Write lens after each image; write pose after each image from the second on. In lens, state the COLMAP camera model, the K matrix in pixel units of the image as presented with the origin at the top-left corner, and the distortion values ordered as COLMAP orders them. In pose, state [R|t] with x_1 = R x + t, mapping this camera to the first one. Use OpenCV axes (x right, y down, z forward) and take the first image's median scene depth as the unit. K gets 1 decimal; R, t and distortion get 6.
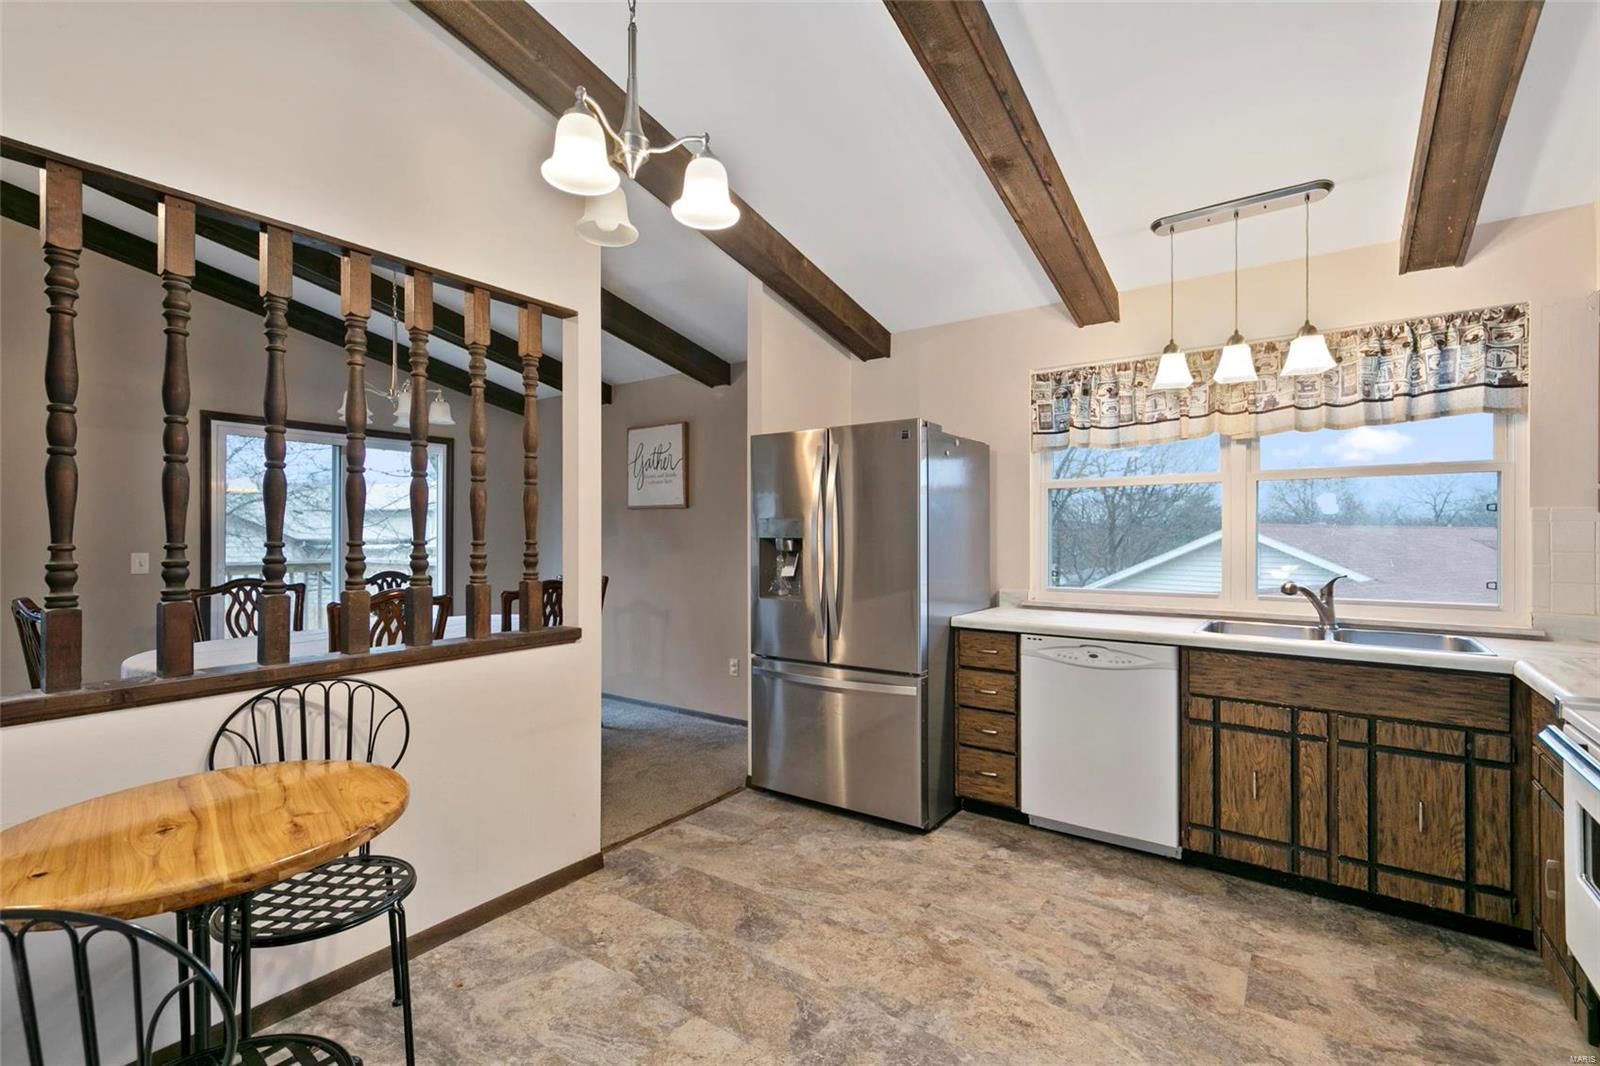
lens RADIAL K [[721.3, 0, 800.0], [0, 721.3, 533.0], [0, 0, 1]] dist [0.000960, 0.000172]
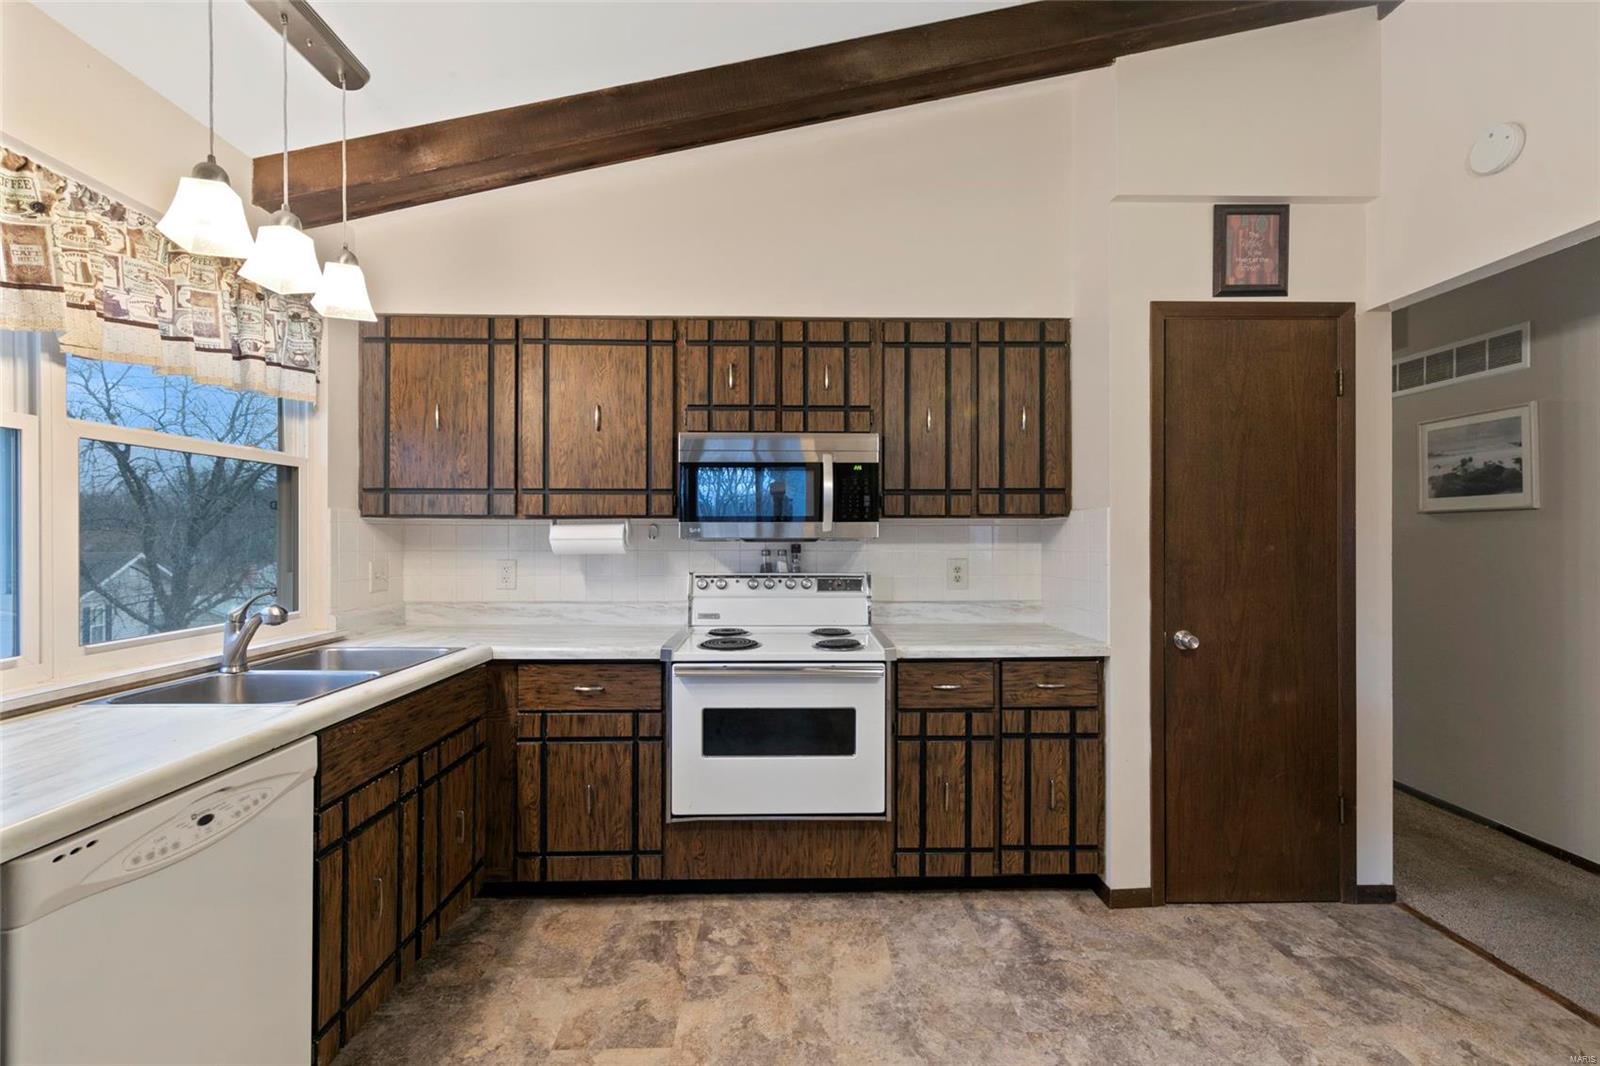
lens RADIAL K [[721.3, 0, 800.0], [0, 721.3, 533.0], [0, 0, 1]] dist [0.000960, 0.000172]
pose [[-0.611943, 0.003398, 0.790895, -0.178203], [0.001330, 0.999994, -0.003268, 0.003117], [-0.790901, -0.000948, -0.611944, 1.195487]]
